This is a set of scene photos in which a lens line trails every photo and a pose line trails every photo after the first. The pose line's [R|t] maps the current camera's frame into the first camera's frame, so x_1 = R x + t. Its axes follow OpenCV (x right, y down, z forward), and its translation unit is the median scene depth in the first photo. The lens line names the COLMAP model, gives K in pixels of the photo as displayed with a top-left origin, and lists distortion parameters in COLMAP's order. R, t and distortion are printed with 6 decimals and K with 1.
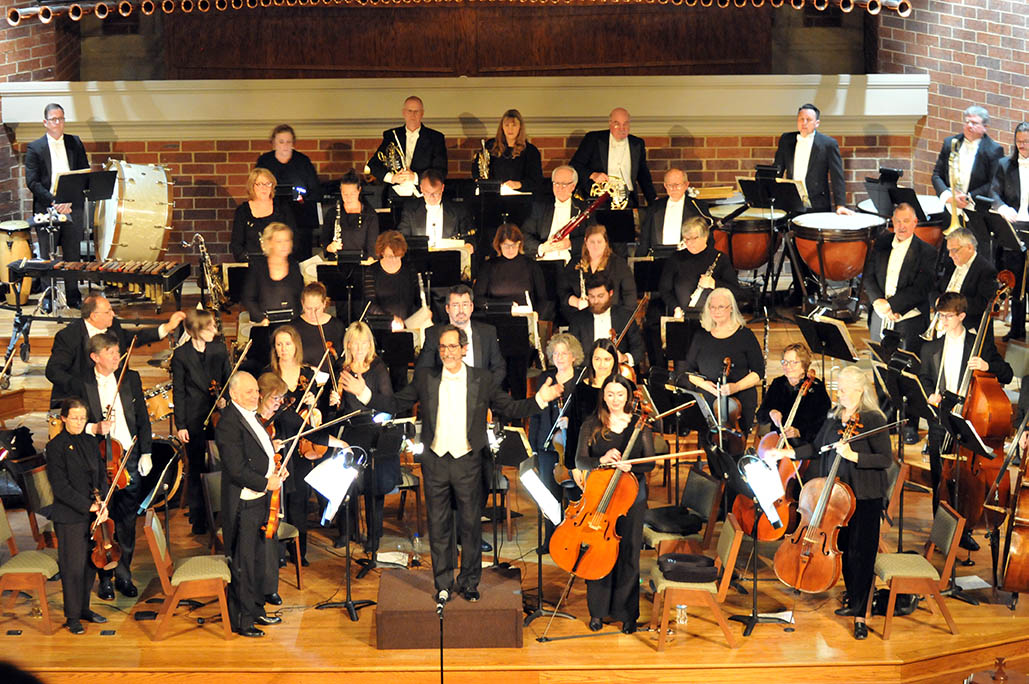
lens RADIAL K [[3574.2, 0, 522.2], [0, 3574.2, 341.9], [0, 0, 1]] dist [-0.570462, 0.000000]
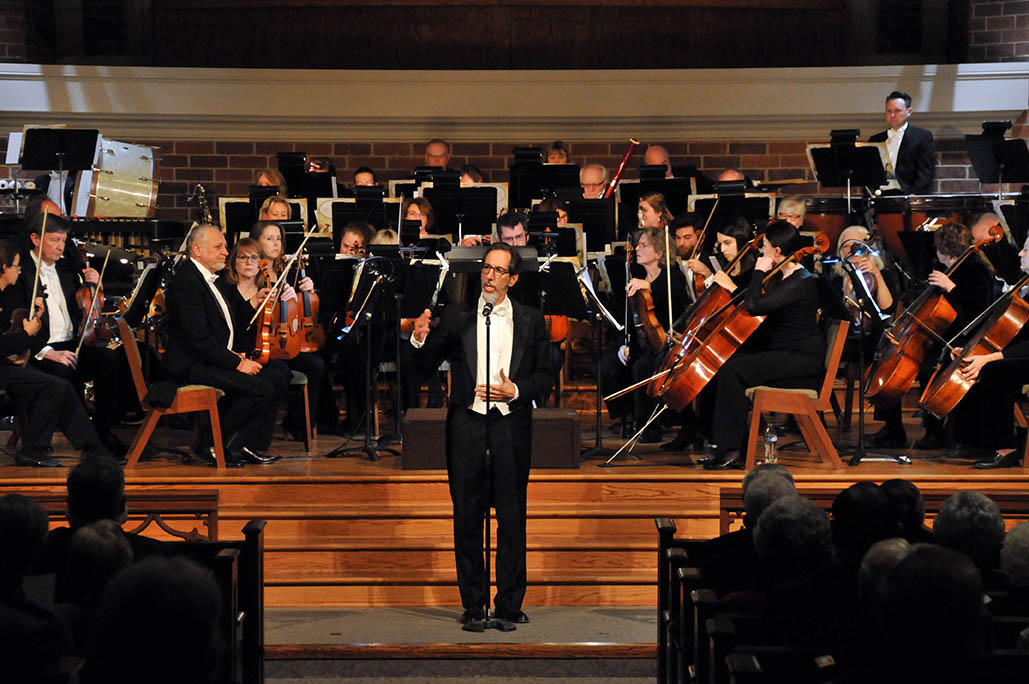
lens RADIAL K [[3465.1, 0, 533.6], [0, 3465.1, 381.1], [0, 0, 1]] dist [0.929452, 0.000000]
pose [[0.999980, 0.005934, 0.002116, -0.008737], [-0.005489, 0.985465, -0.169788, 0.151694], [-0.003093, 0.169773, 0.985478, 0.152416]]
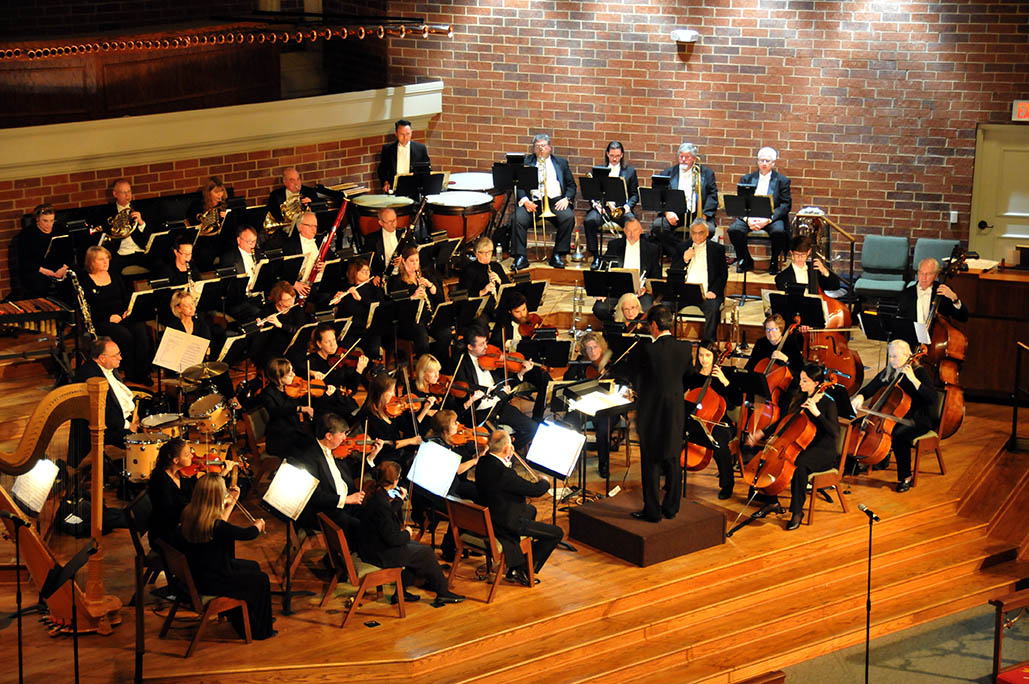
lens RADIAL K [[2468.4, 0, 523.9], [0, 2468.4, 345.4], [0, 0, 1]] dist [0.578397, 0.000000]
pose [[0.778311, -0.153292, 0.608878, -0.446848], [0.127223, 0.988126, 0.086147, -0.054387], [-0.614854, 0.010414, 0.788572, 0.247097]]
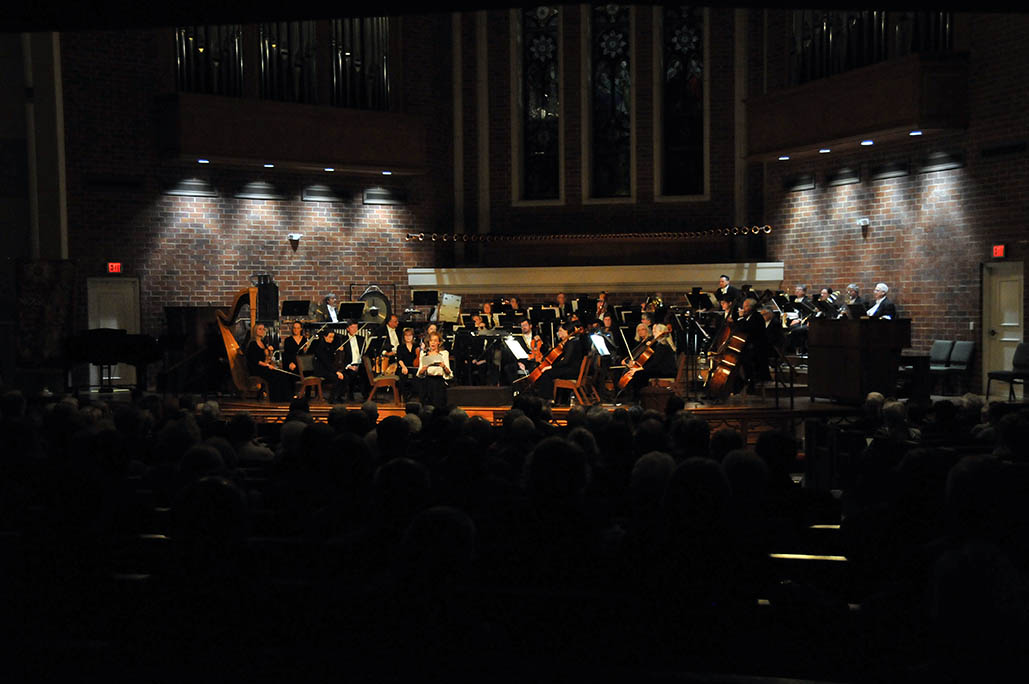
lens RADIAL K [[1477.7, 0, 522.1], [0, 1477.7, 343.0], [0, 0, 1]] dist [0.137817, 0.000000]
pose [[0.963923, 0.005913, -0.266115, 0.210621], [-0.058866, 0.979734, -0.191458, 0.175205], [0.259589, 0.200216, 0.944736, 0.040199]]
